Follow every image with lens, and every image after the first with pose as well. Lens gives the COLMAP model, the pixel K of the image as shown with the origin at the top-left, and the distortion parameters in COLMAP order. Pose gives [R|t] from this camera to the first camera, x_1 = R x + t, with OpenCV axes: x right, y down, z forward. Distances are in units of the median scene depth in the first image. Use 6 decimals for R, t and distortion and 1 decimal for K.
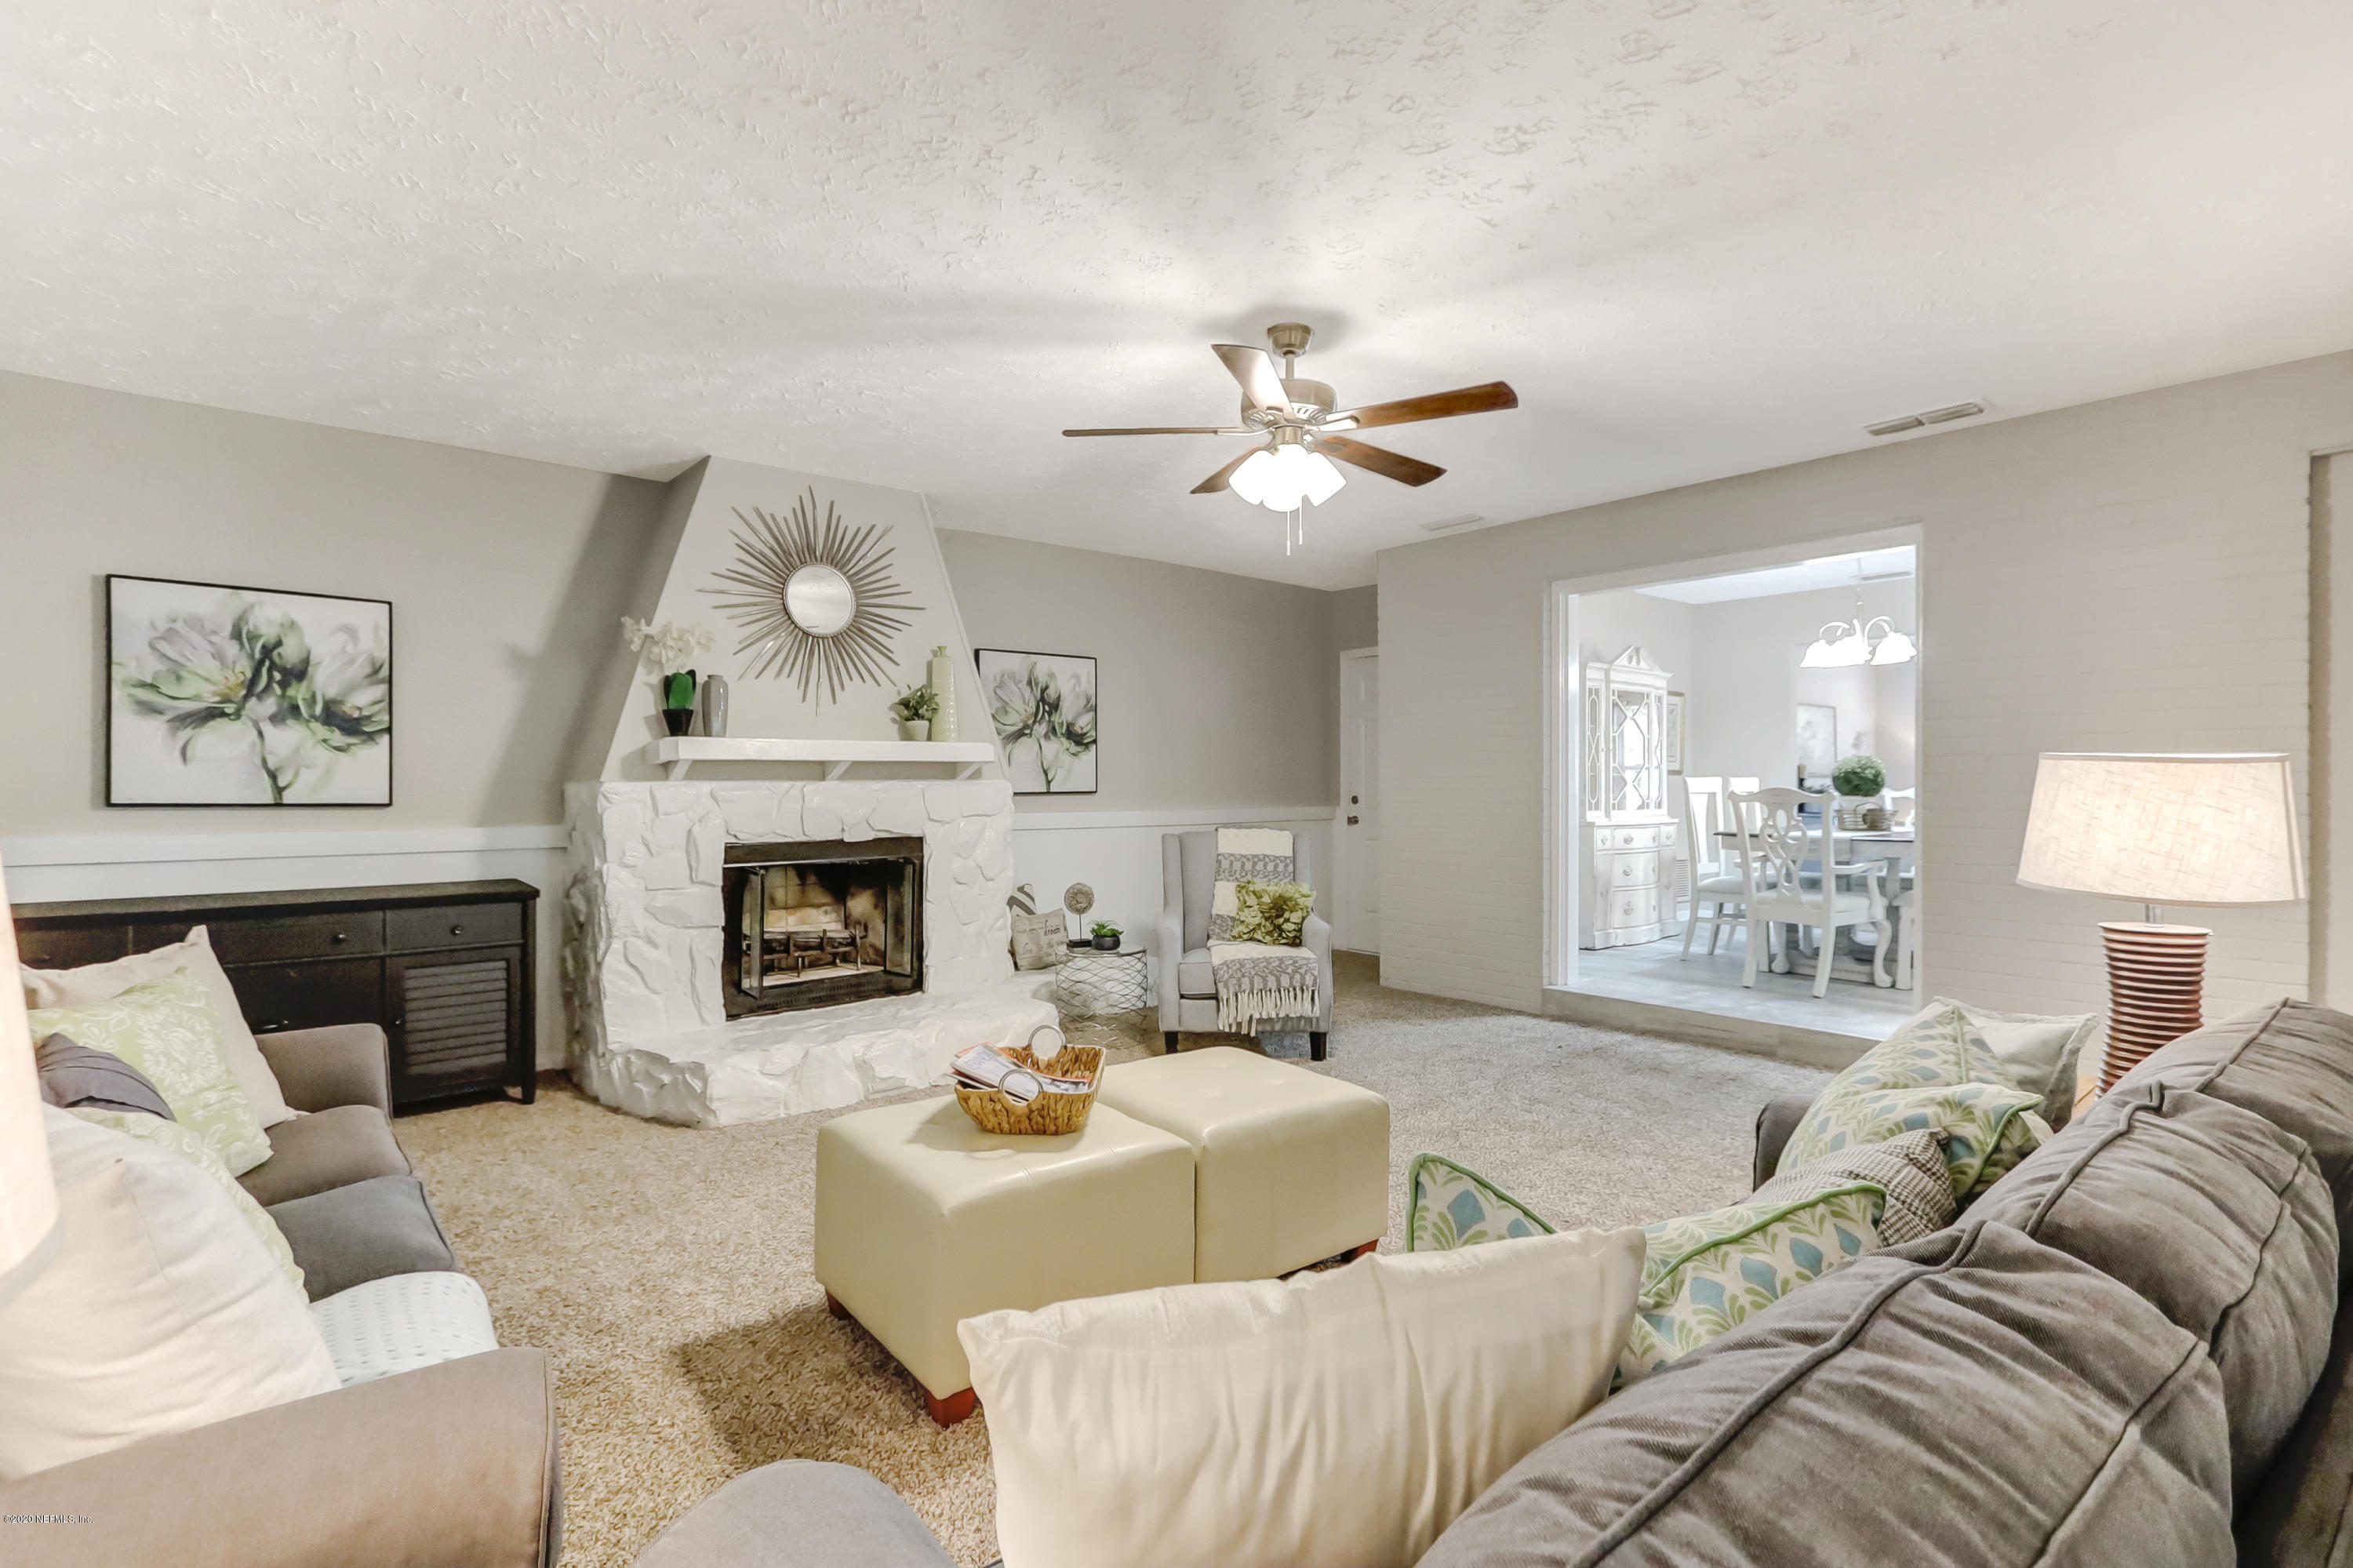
lens RADIAL K [[1095.1, 0, 1163.7], [0, 1095.1, 779.9], [0, 0, 1]] dist [-0.004560, 0.008135]
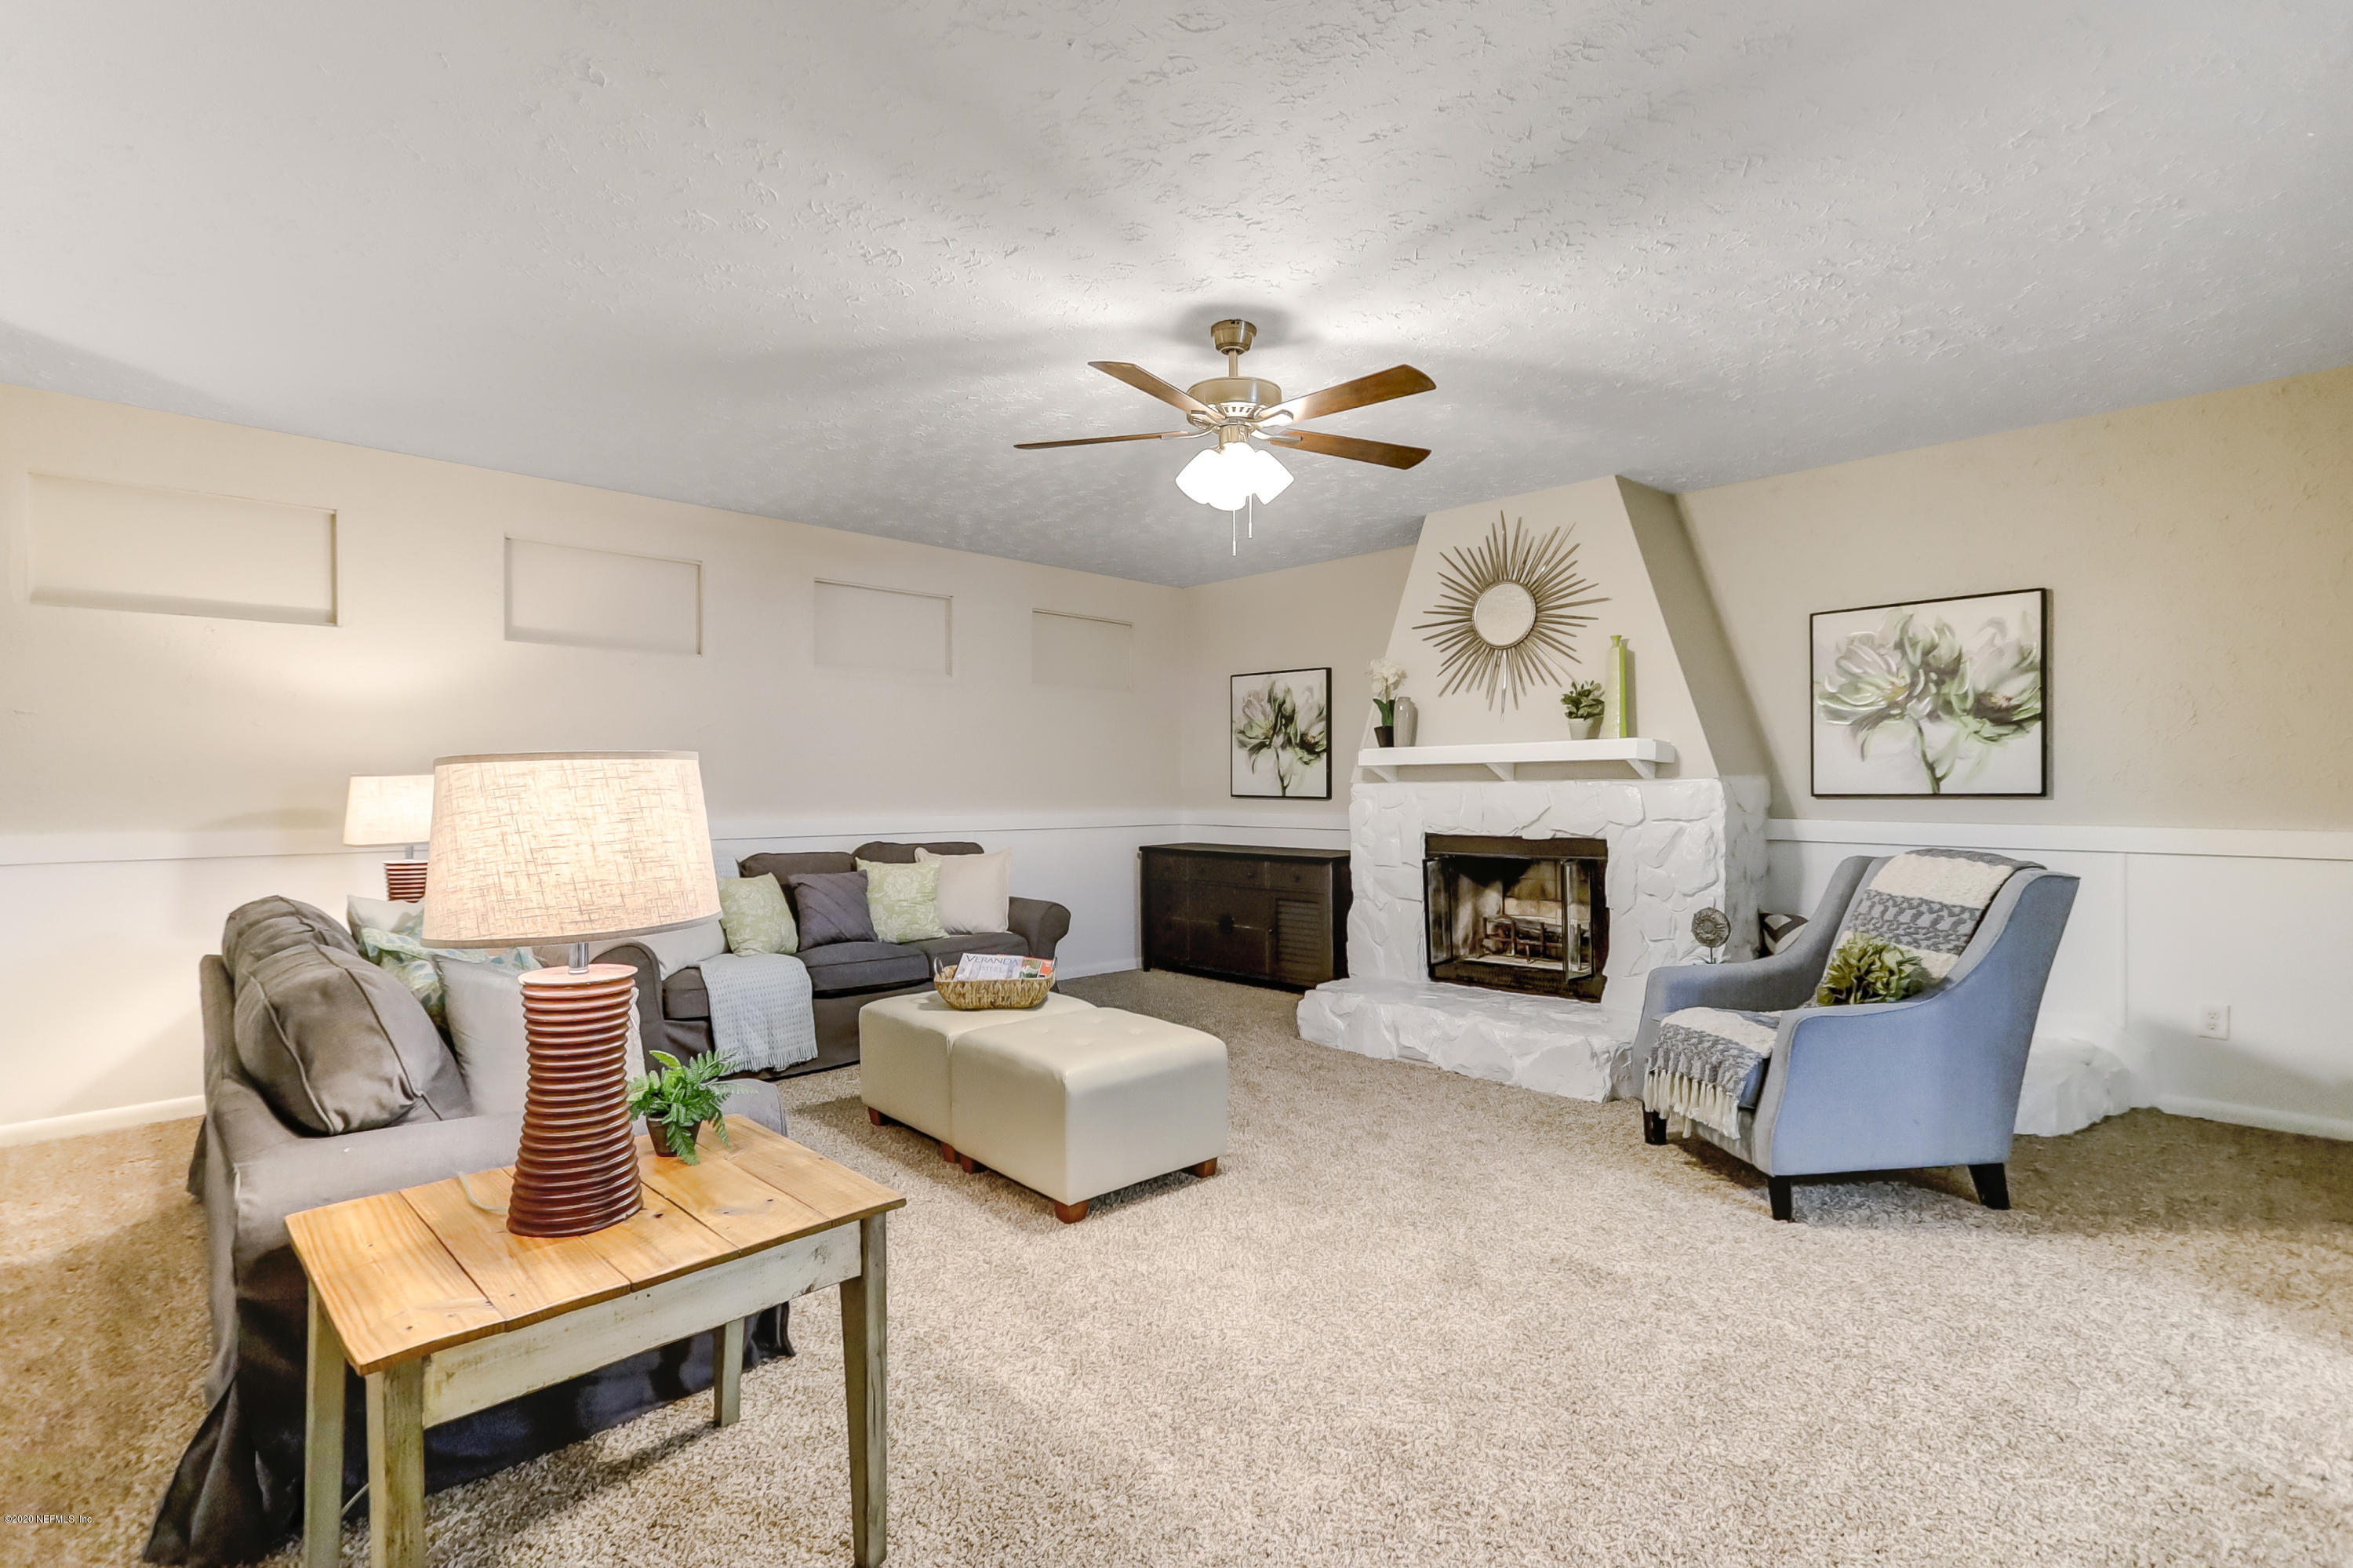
lens RADIAL K [[1083.6, 0, 1155.3], [0, 1083.6, 779.7], [0, 0, 1]] dist [-0.003153, -0.000454]
pose [[0.067056, -0.003054, -0.997745, 0.754554], [0.008530, 0.999961, -0.002487, -0.001072], [0.997713, -0.008344, 0.067079, 0.601410]]
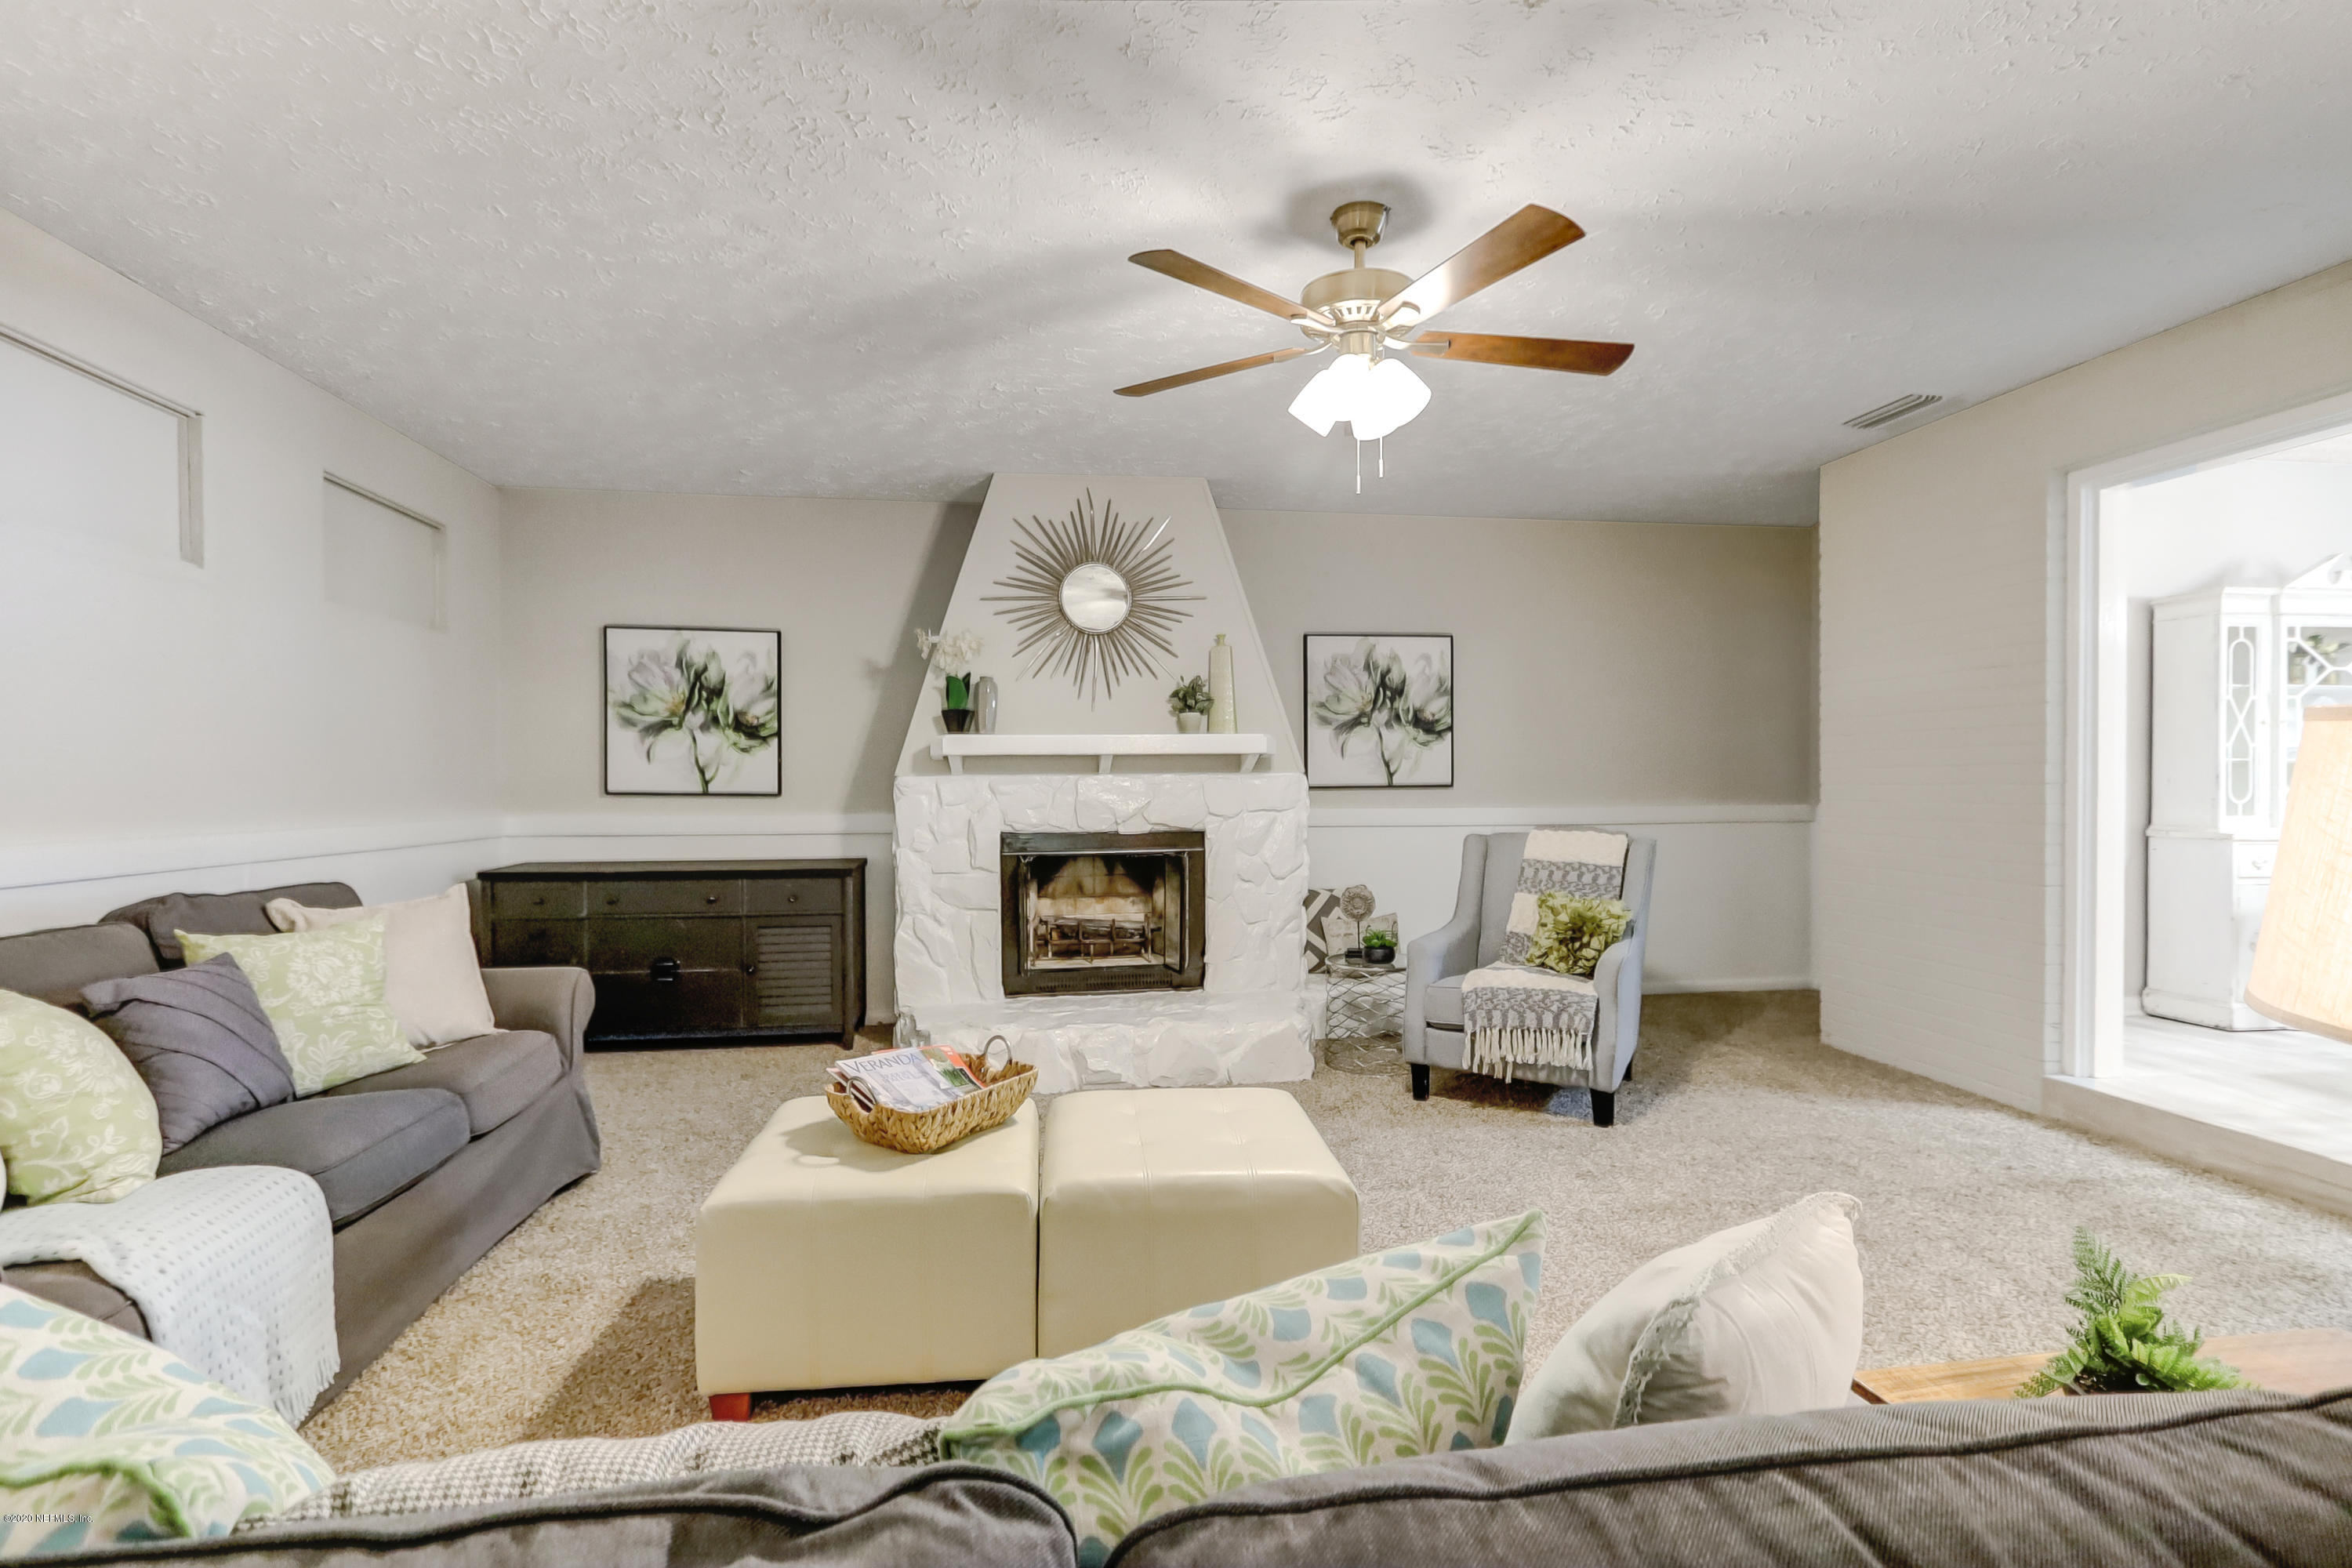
lens RADIAL K [[1094.6, 0, 1163.2], [0, 1094.6, 779.9], [0, 0, 1]] dist [-0.004560, 0.008135]
pose [[0.848857, -0.000701, -0.528622, 0.292031], [0.003803, 0.999981, 0.004781, 0.001874], [0.528609, -0.006069, 0.848844, 0.165727]]
